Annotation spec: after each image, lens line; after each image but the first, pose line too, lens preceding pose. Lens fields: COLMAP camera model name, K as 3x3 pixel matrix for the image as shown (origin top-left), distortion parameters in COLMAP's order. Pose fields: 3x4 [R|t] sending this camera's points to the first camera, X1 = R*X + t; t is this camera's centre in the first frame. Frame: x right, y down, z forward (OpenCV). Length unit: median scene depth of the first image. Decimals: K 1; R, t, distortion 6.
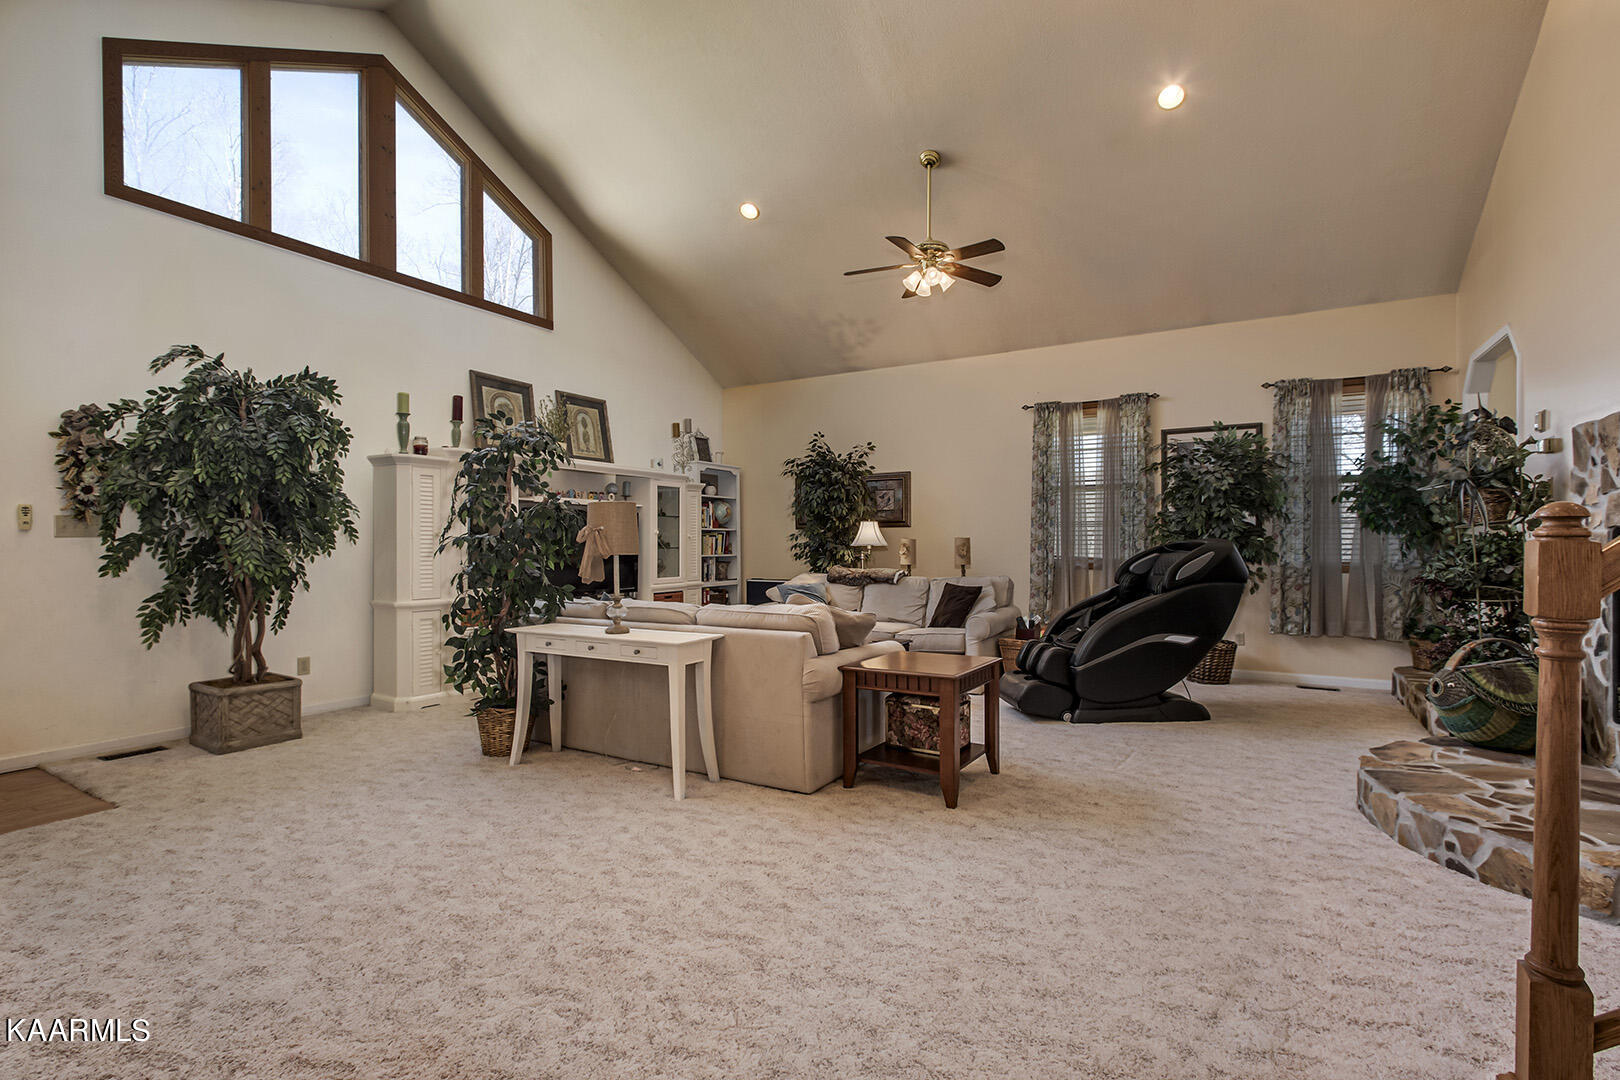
lens RADIAL K [[746.8, 0, 813.4], [0, 746.8, 549.9], [0, 0, 1]] dist [-0.010569, 0.004052]
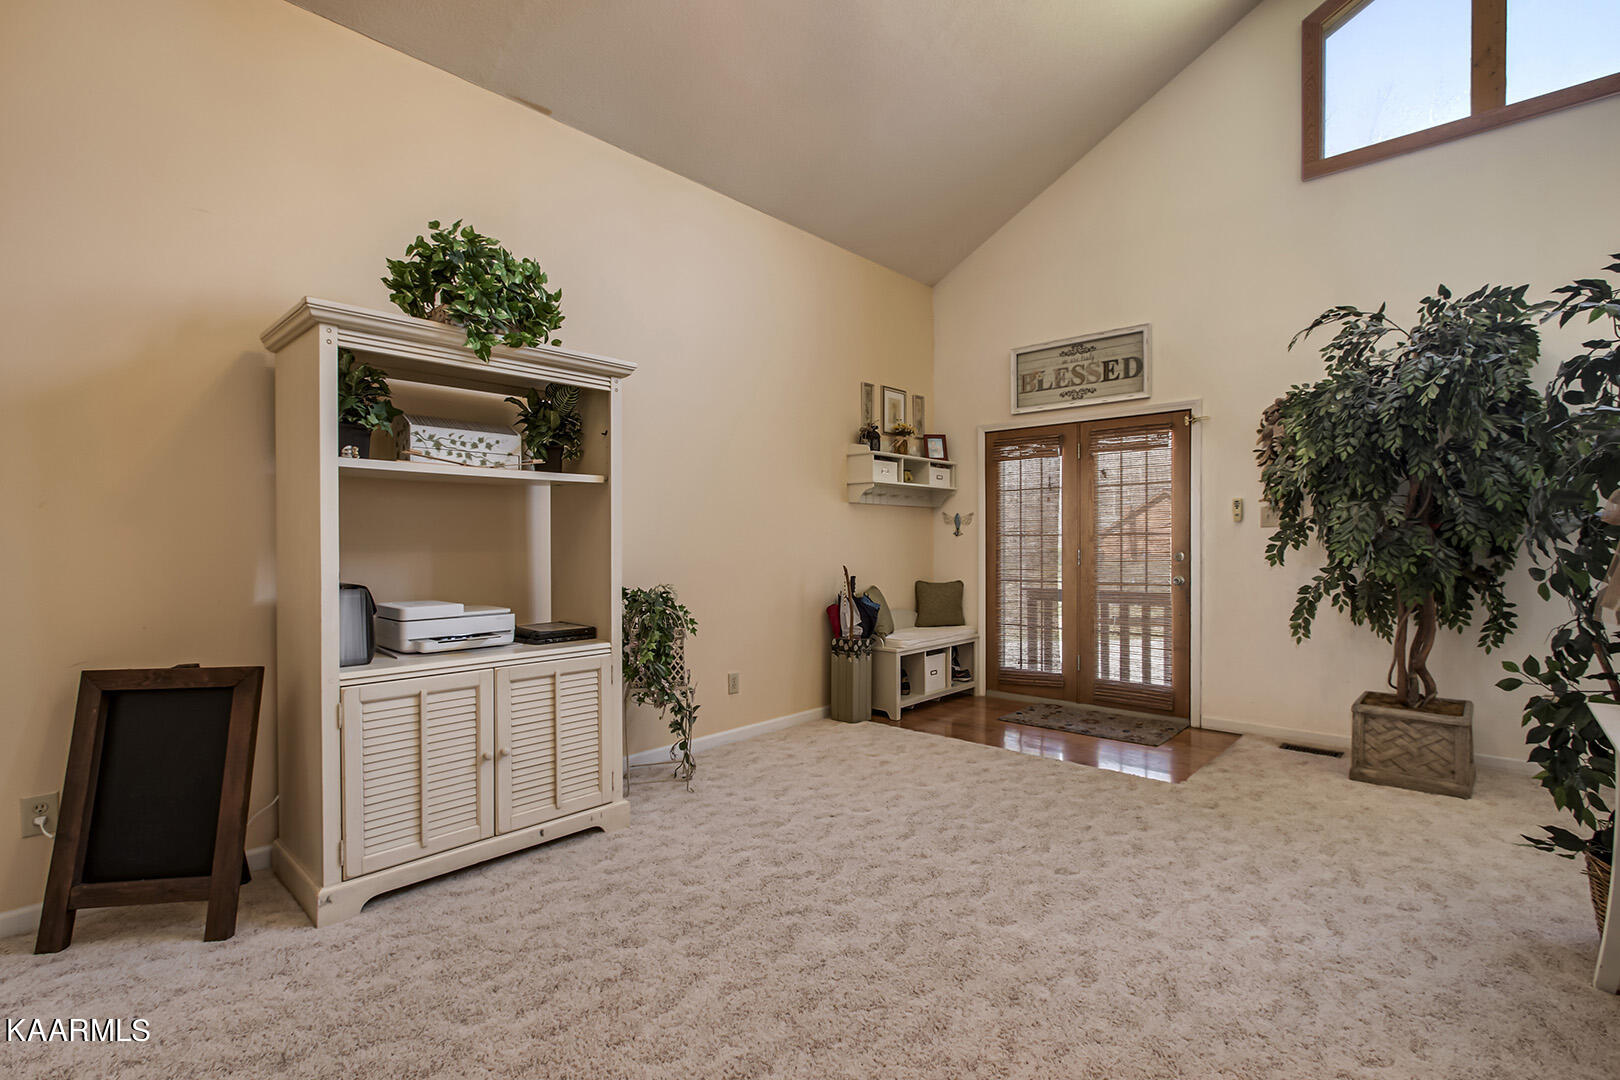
lens RADIAL K [[746.8, 0, 818.4], [0, 746.8, 549.3], [0, 0, 1]] dist [-0.010569, 0.004052]
pose [[-0.206003, 0.019371, -0.978360, 0.174348], [0.000905, 0.999807, 0.019605, -0.006691], [0.978551, 0.003153, -0.205981, 0.620264]]
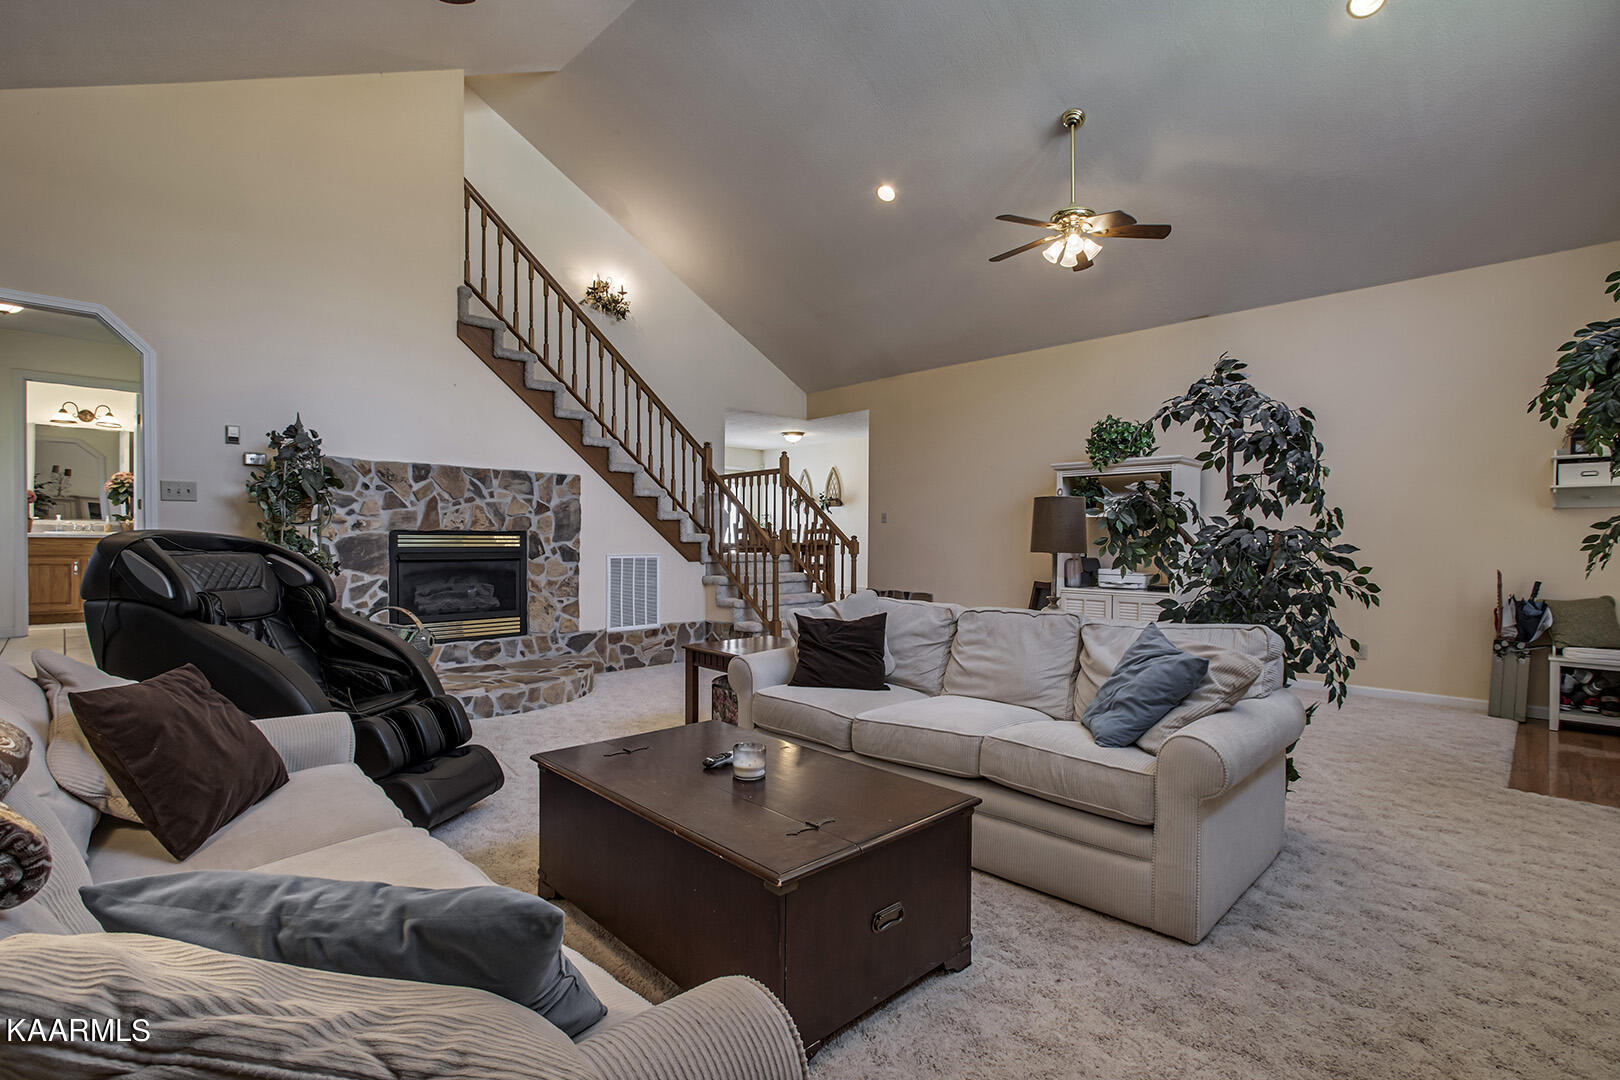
lens RADIAL K [[746.8, 0, 813.7], [0, 746.8, 542.3], [0, 0, 1]] dist [-0.010569, 0.004052]
pose [[-0.968656, -0.001596, 0.248401, -0.201634], [-0.000031, 0.999980, 0.006302, -0.012054], [-0.248406, 0.006096, -0.968637, 1.980733]]
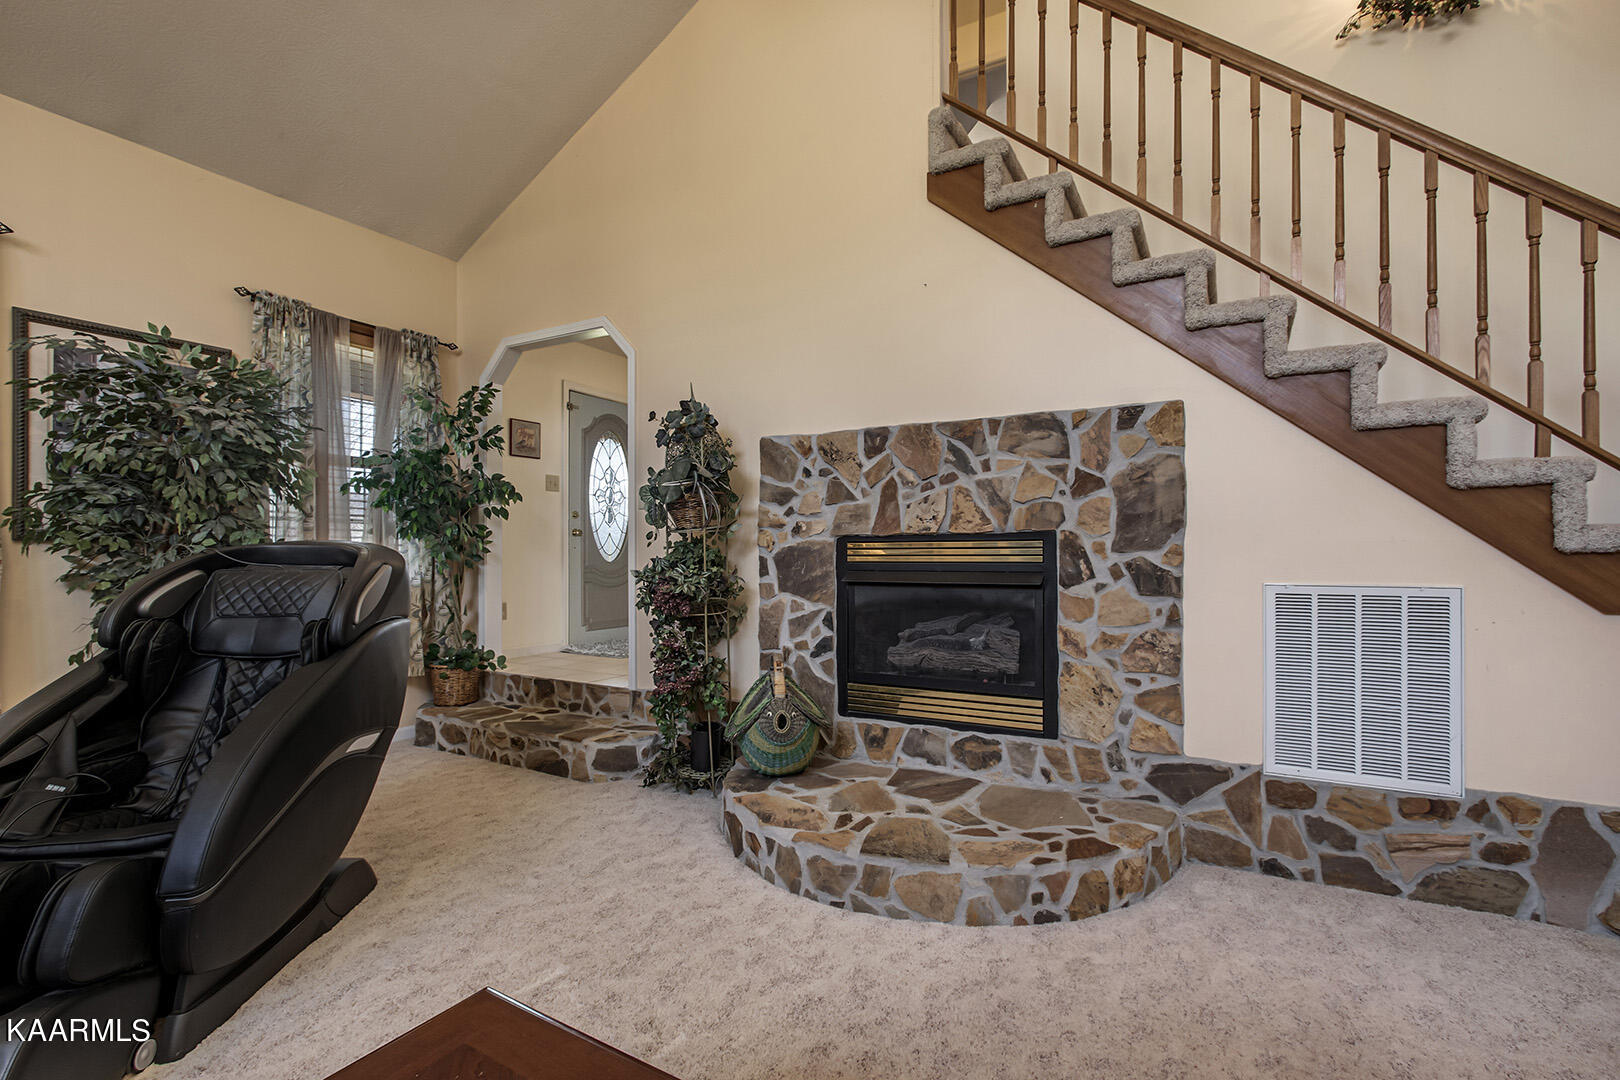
lens RADIAL K [[746.8, 0, 815.9], [0, 746.8, 551.1], [0, 0, 1]] dist [-0.010569, 0.004052]
pose [[-0.013423, 0.004675, 0.999899, -0.007969], [0.007475, 0.999962, -0.004575, -0.003045], [-0.999882, 0.007413, -0.013457, 0.876731]]
